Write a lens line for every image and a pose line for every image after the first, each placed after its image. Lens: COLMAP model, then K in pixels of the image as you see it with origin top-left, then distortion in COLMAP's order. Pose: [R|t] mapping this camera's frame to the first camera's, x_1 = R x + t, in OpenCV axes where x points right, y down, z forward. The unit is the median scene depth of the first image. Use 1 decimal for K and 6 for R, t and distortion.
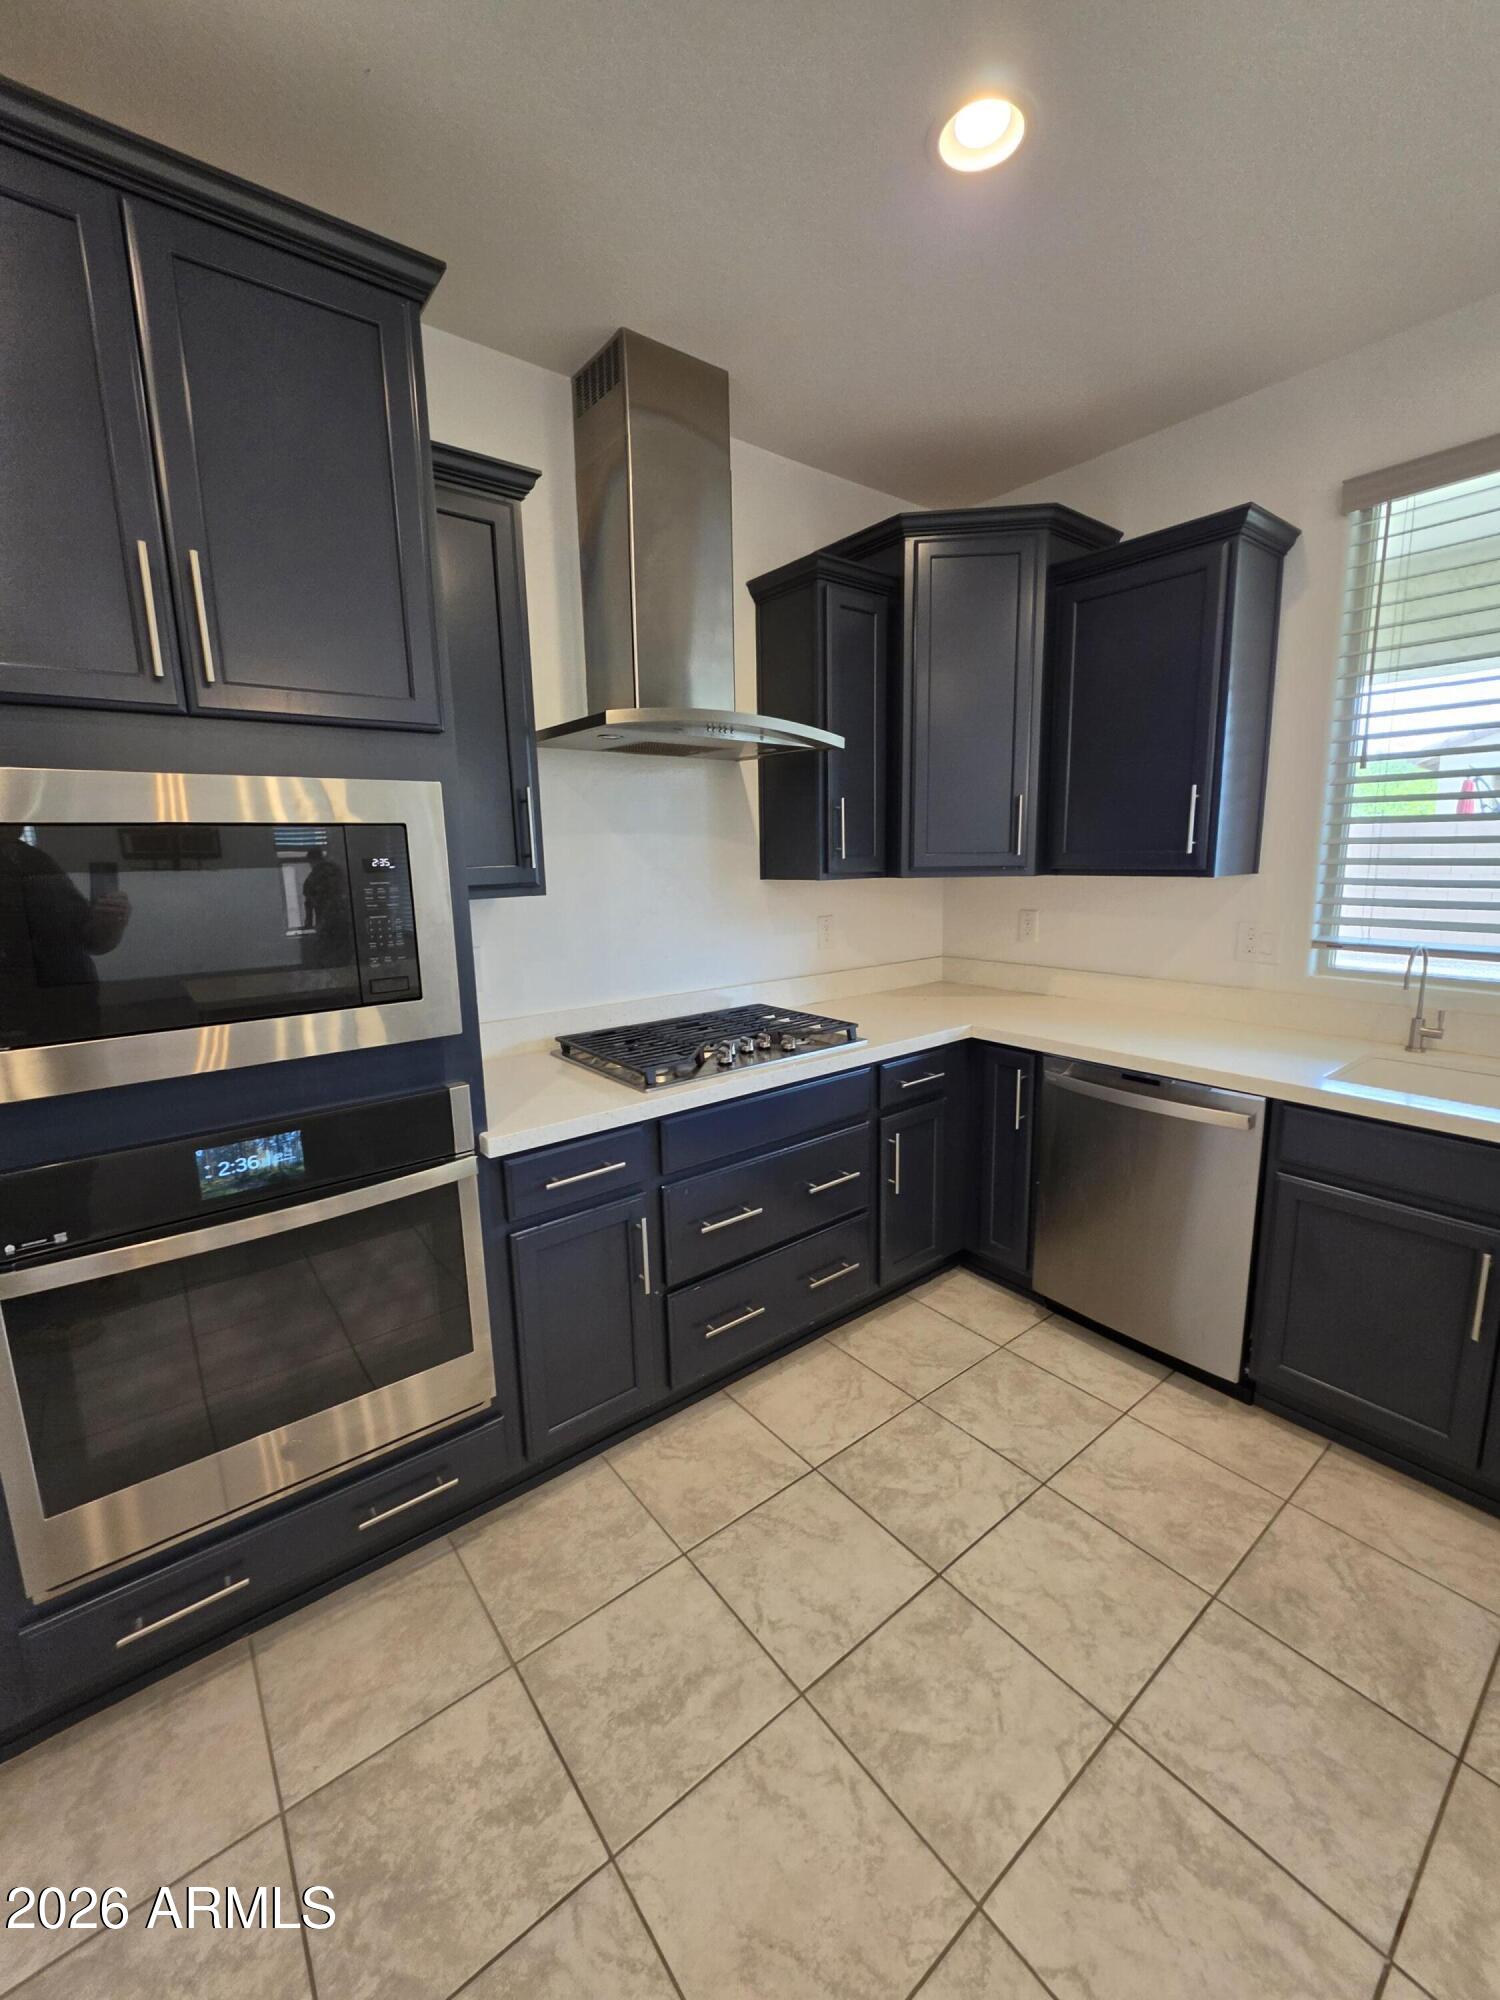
lens RADIAL K [[809.1, 0, 750.0], [0, 809.1, 1000.0], [0, 0, 1]] dist [-0.002392, -0.000467]
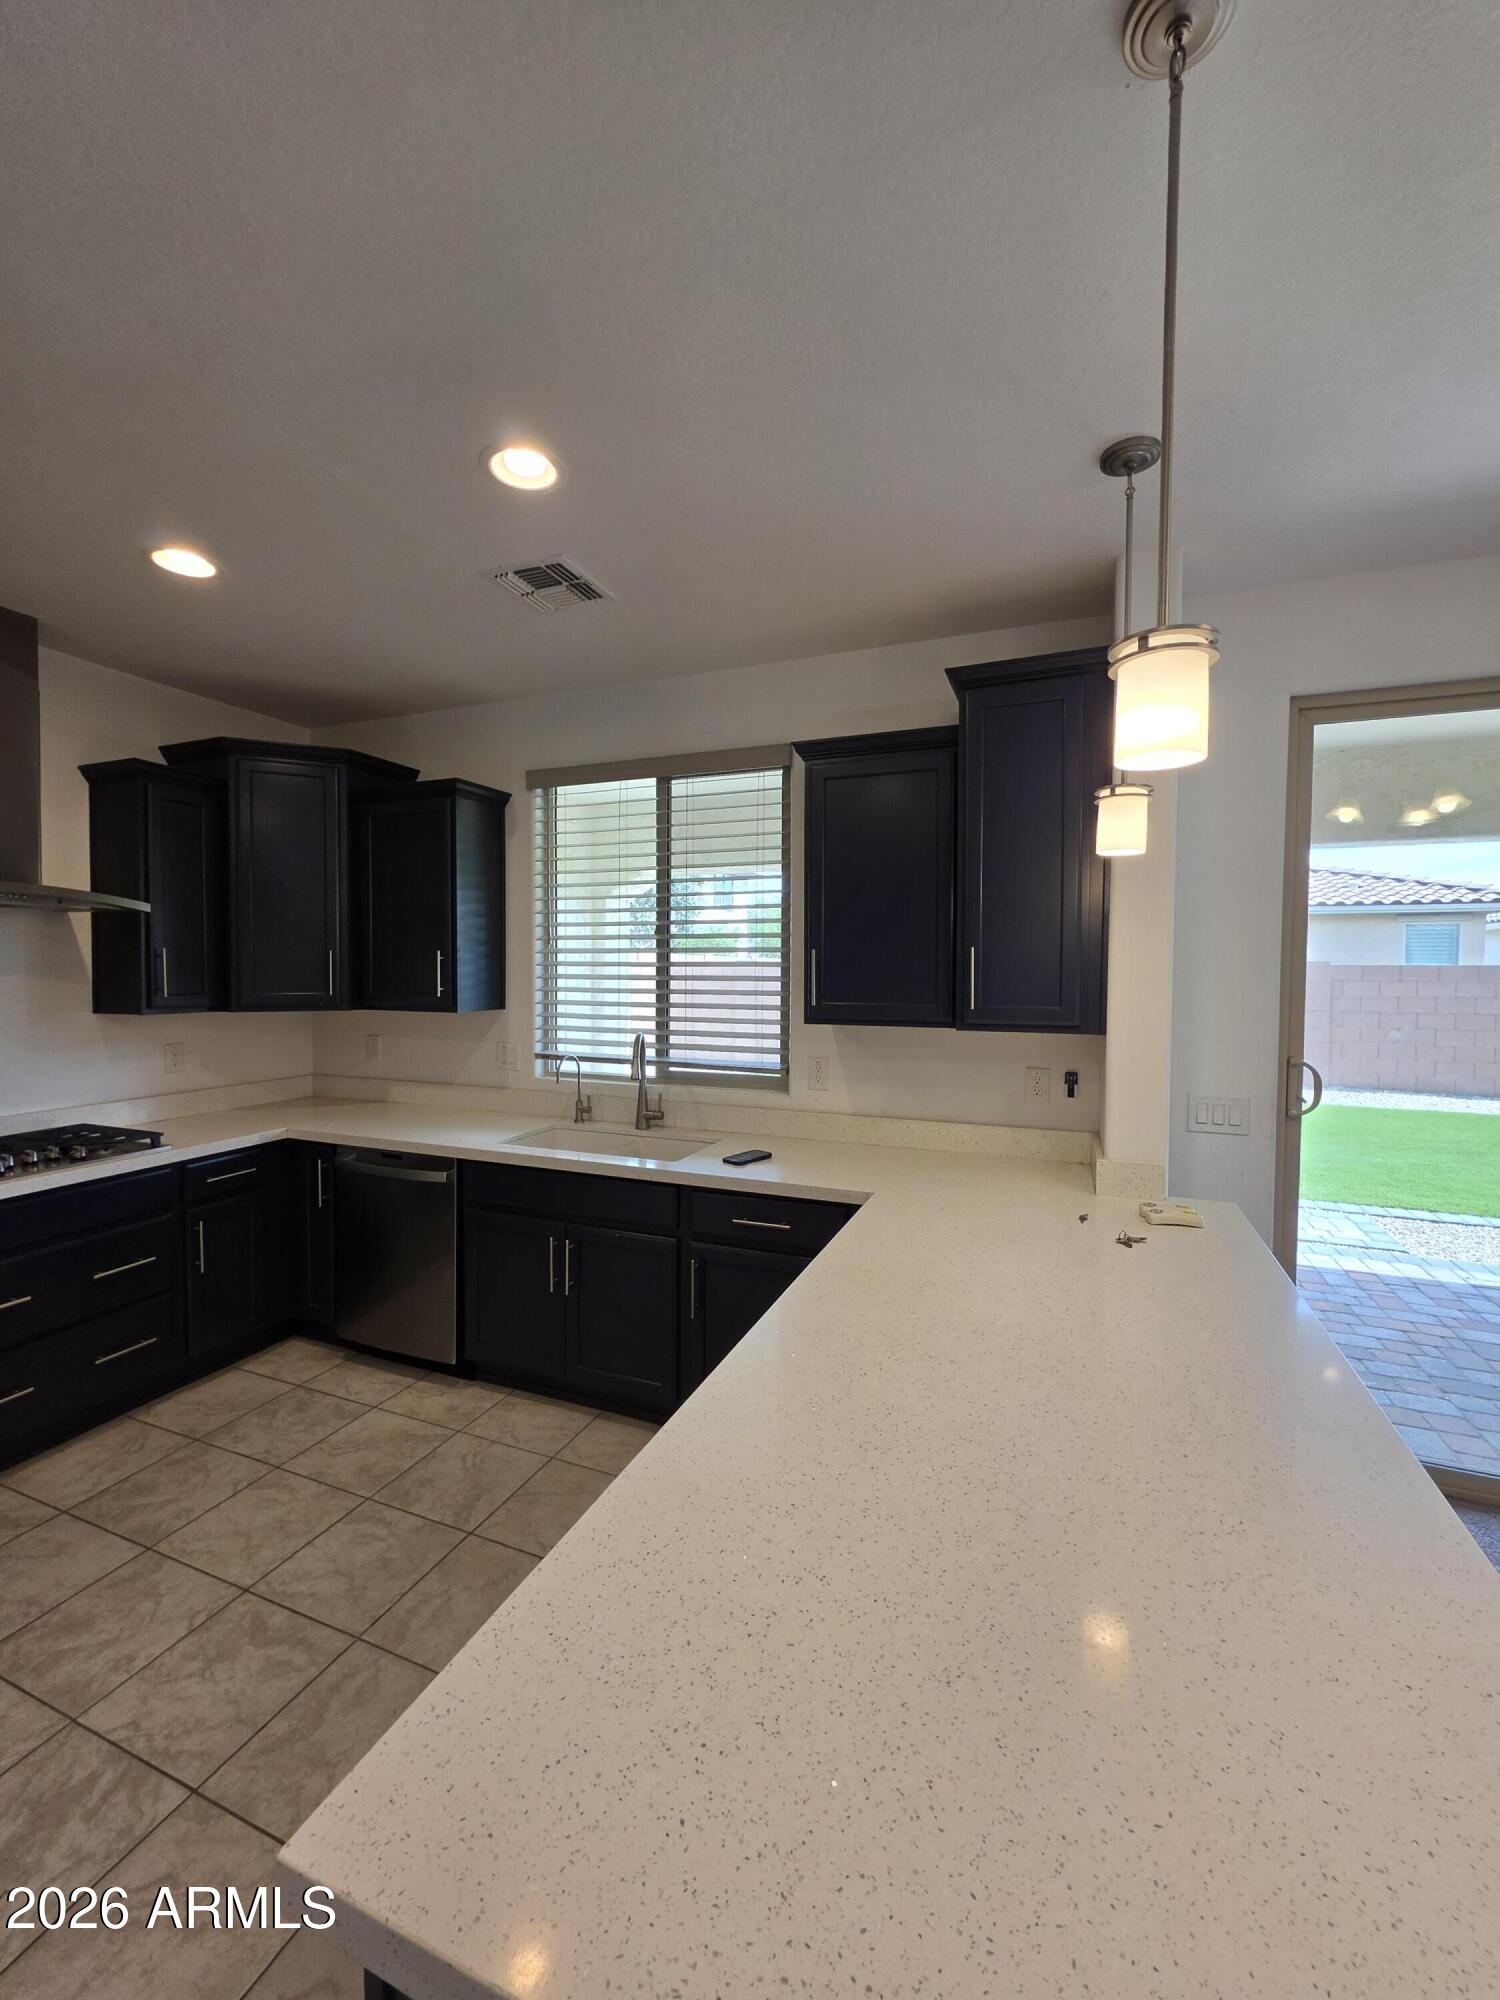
lens RADIAL K [[813.9, 0, 755.4], [0, 813.9, 996.5], [0, 0, 1]] dist [-0.002530, 0.000374]
pose [[0.867149, 0.007981, 0.497985, 0.393729], [0.066723, 0.988997, -0.132035, 0.063871], [-0.493559, 0.147722, 0.857075, -0.688290]]
